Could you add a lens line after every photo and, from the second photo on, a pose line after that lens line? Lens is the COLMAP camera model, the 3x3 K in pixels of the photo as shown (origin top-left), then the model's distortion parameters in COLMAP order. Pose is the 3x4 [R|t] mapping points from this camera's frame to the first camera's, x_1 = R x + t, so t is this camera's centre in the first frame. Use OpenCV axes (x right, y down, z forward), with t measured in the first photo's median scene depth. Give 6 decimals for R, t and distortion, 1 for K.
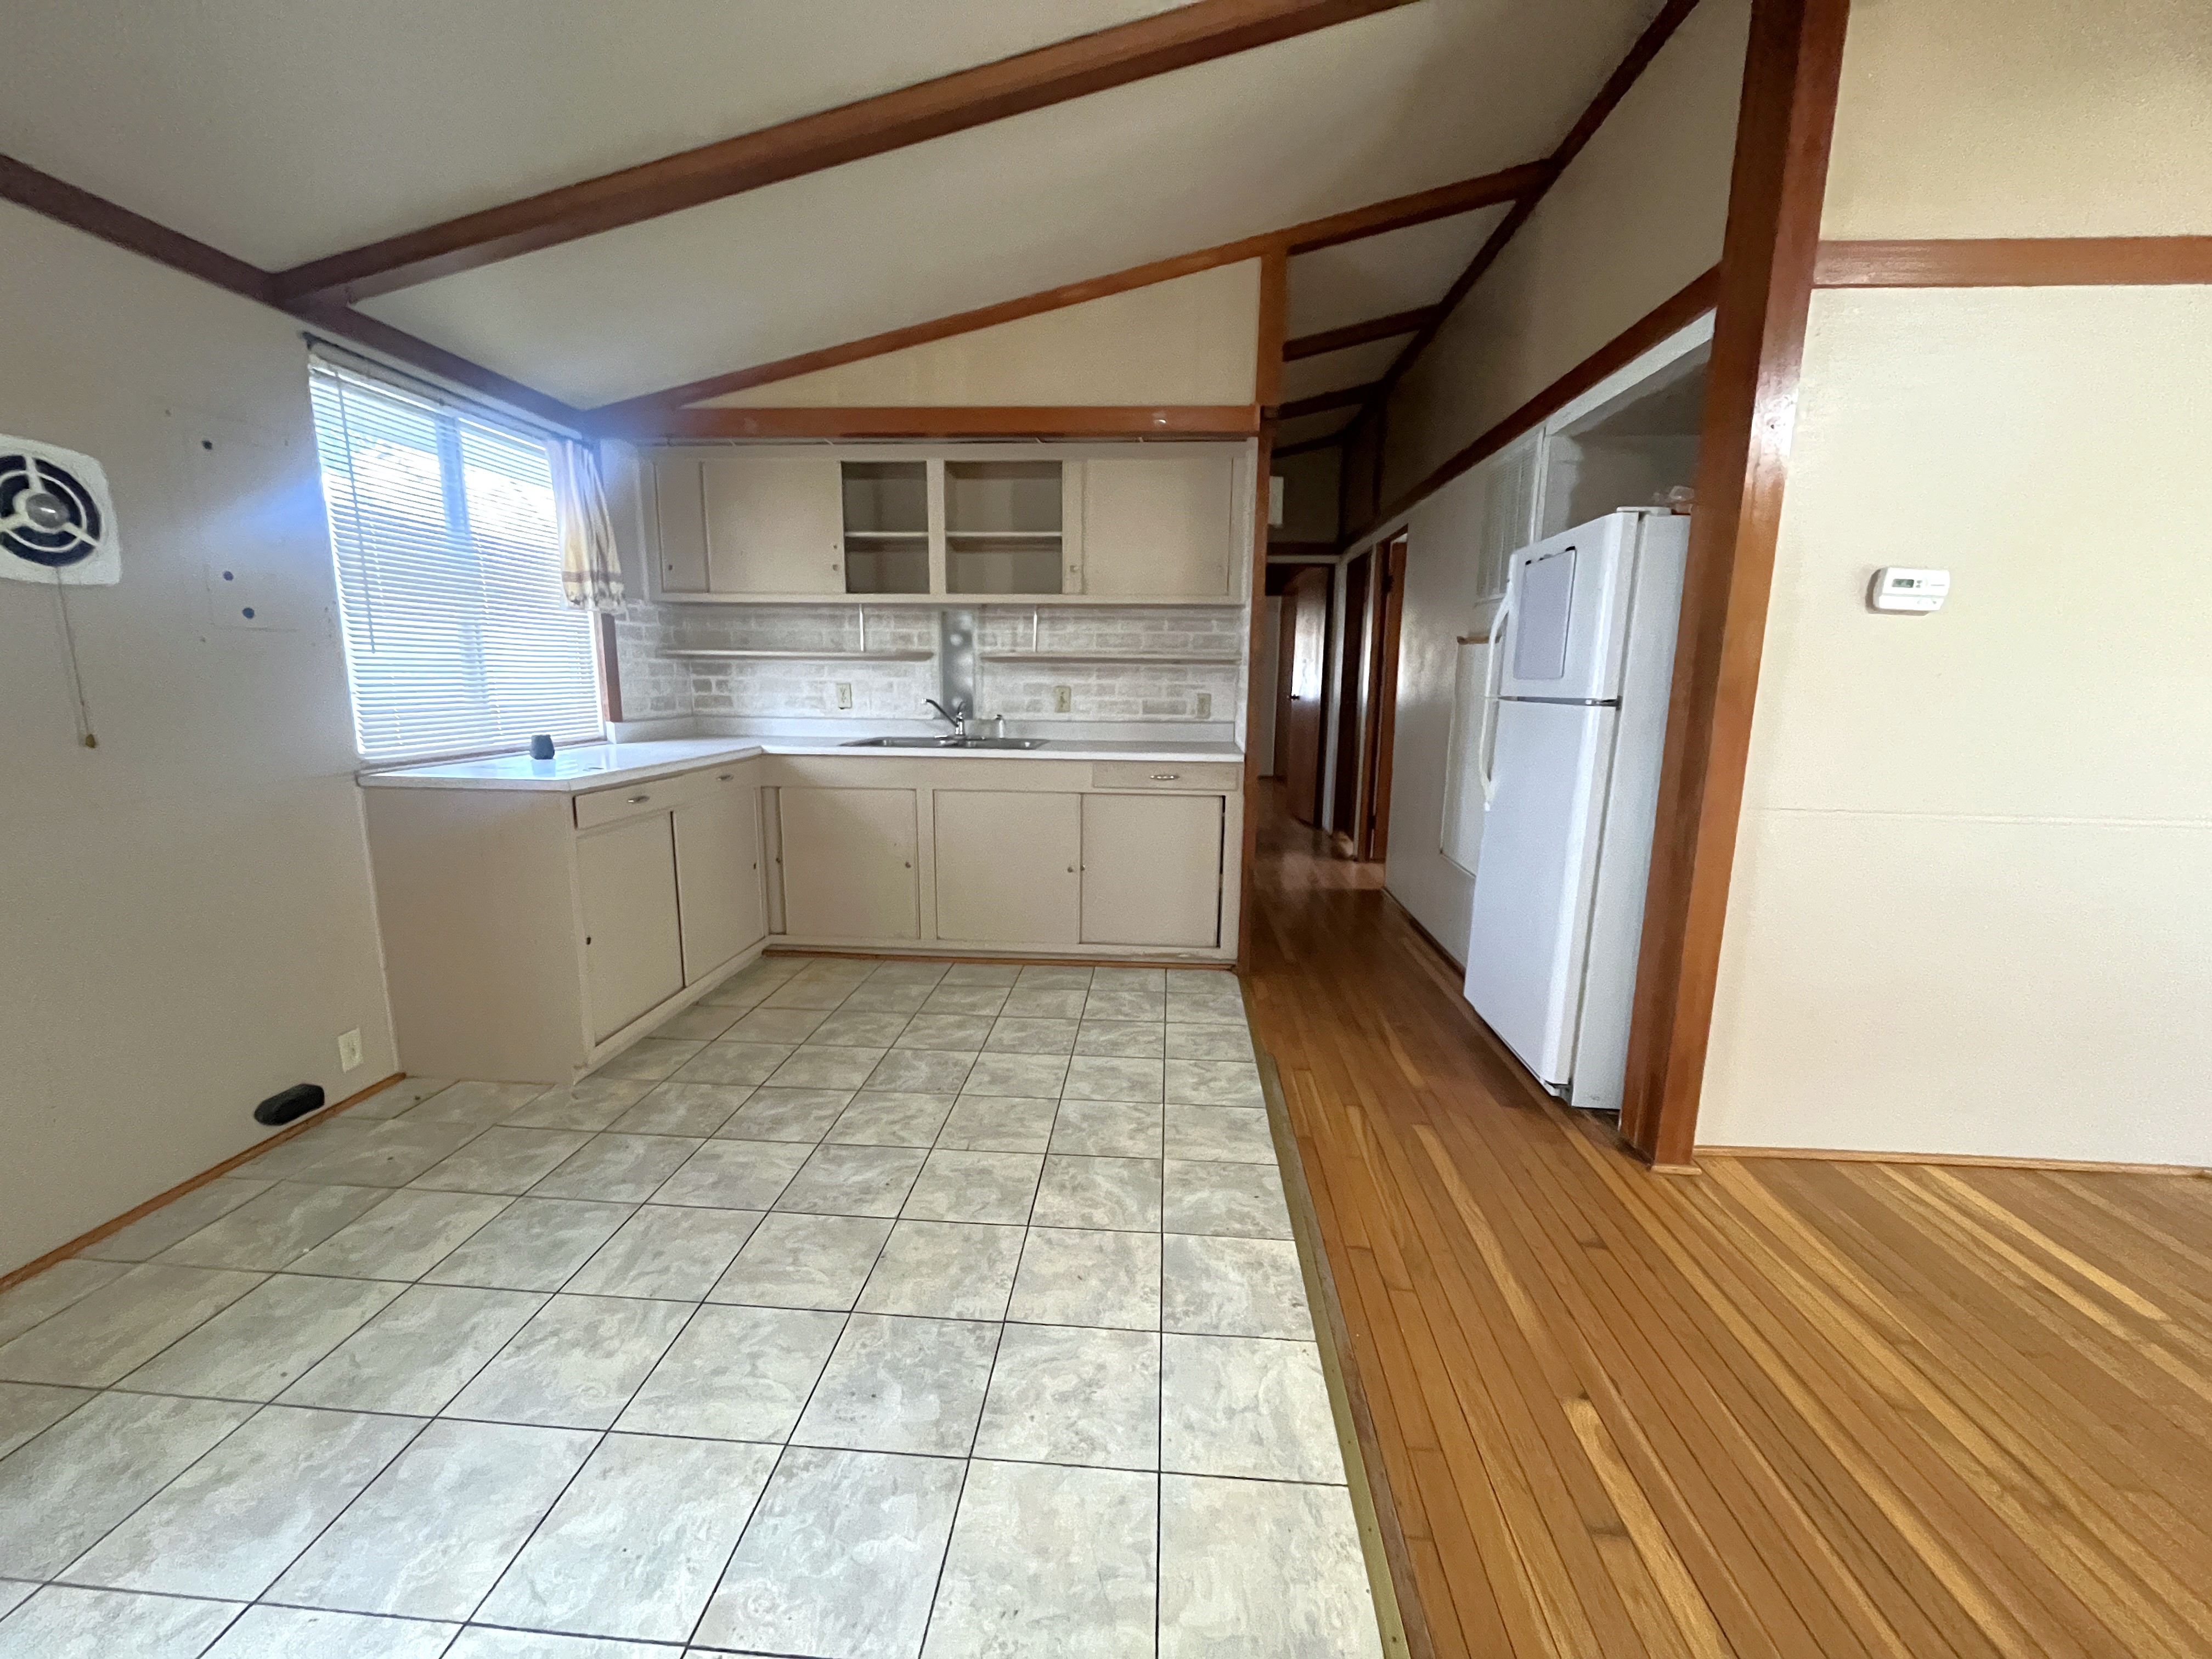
lens RADIAL K [[884.3, 0, 1103.6], [0, 884.3, 831.8], [0, 0, 1]] dist [-0.004413, -0.000310]
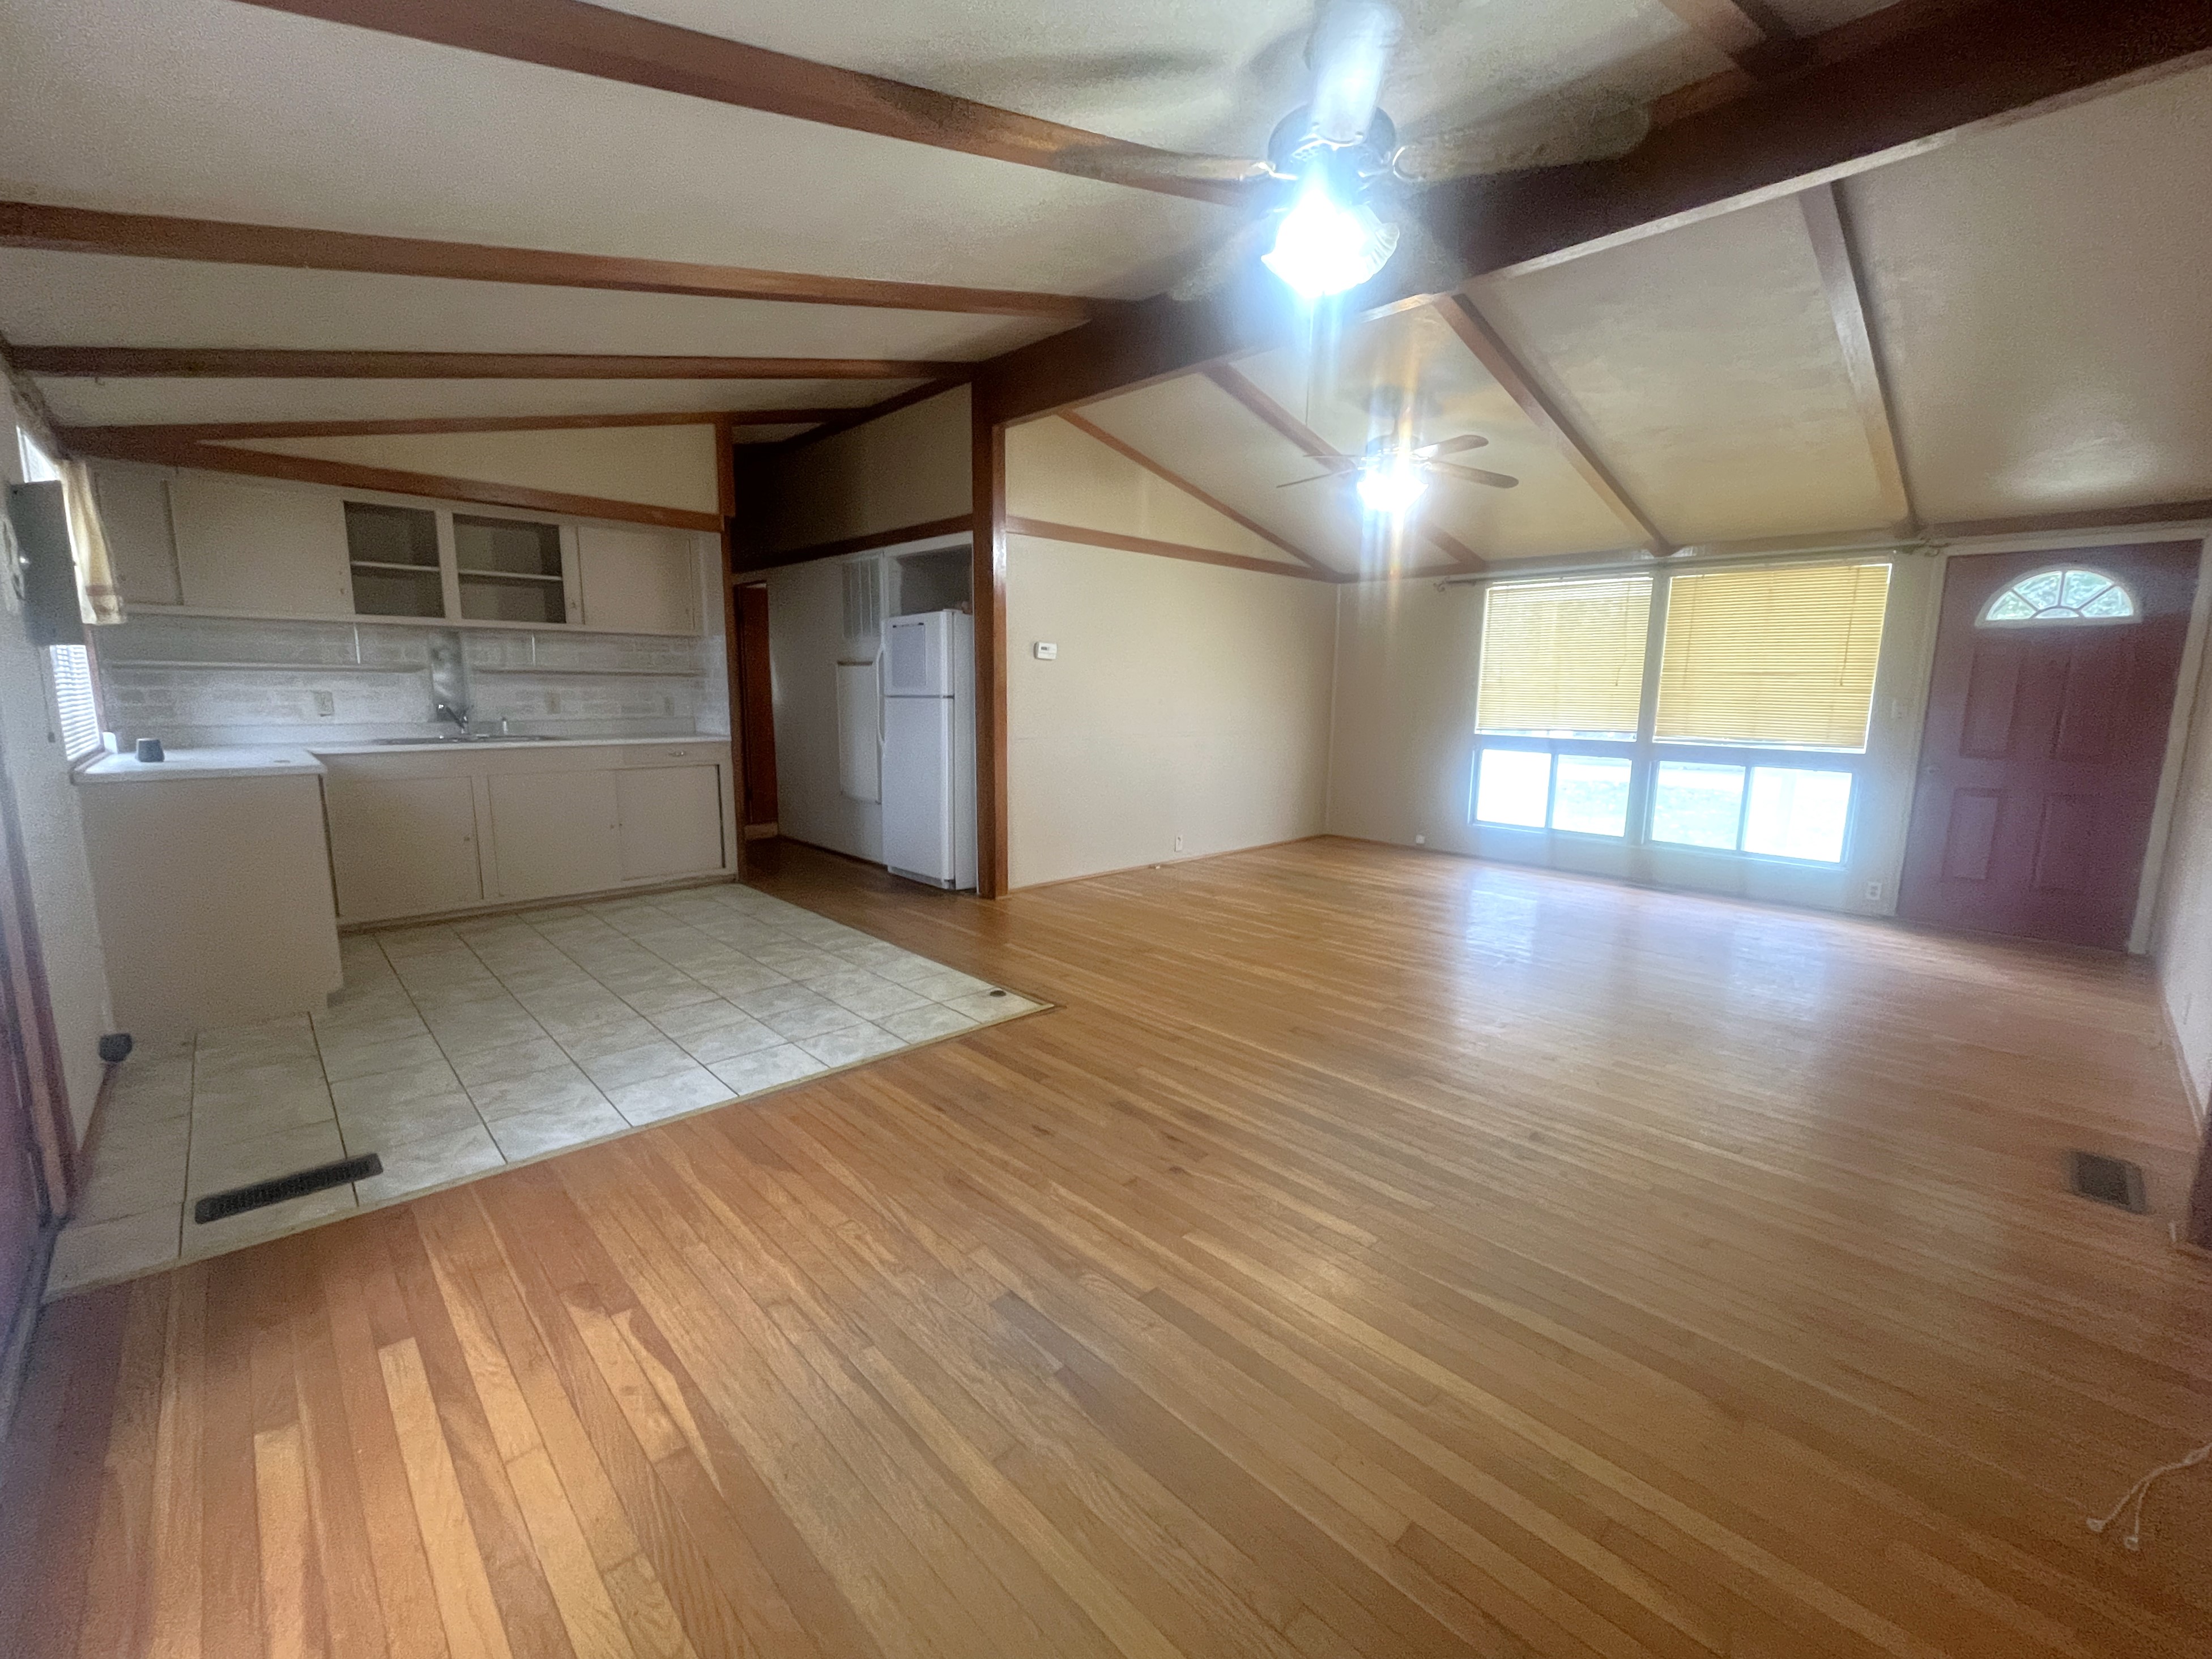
lens RADIAL K [[921.7, 0, 1106.0], [0, 921.7, 829.5], [0, 0, 1]] dist [-0.000967, 0.000212]
pose [[0.671344, -0.116761, 0.731891, -0.713922], [0.129604, 0.990791, 0.039182, 0.113806], [-0.729726, 0.068551, 0.680295, -0.660205]]
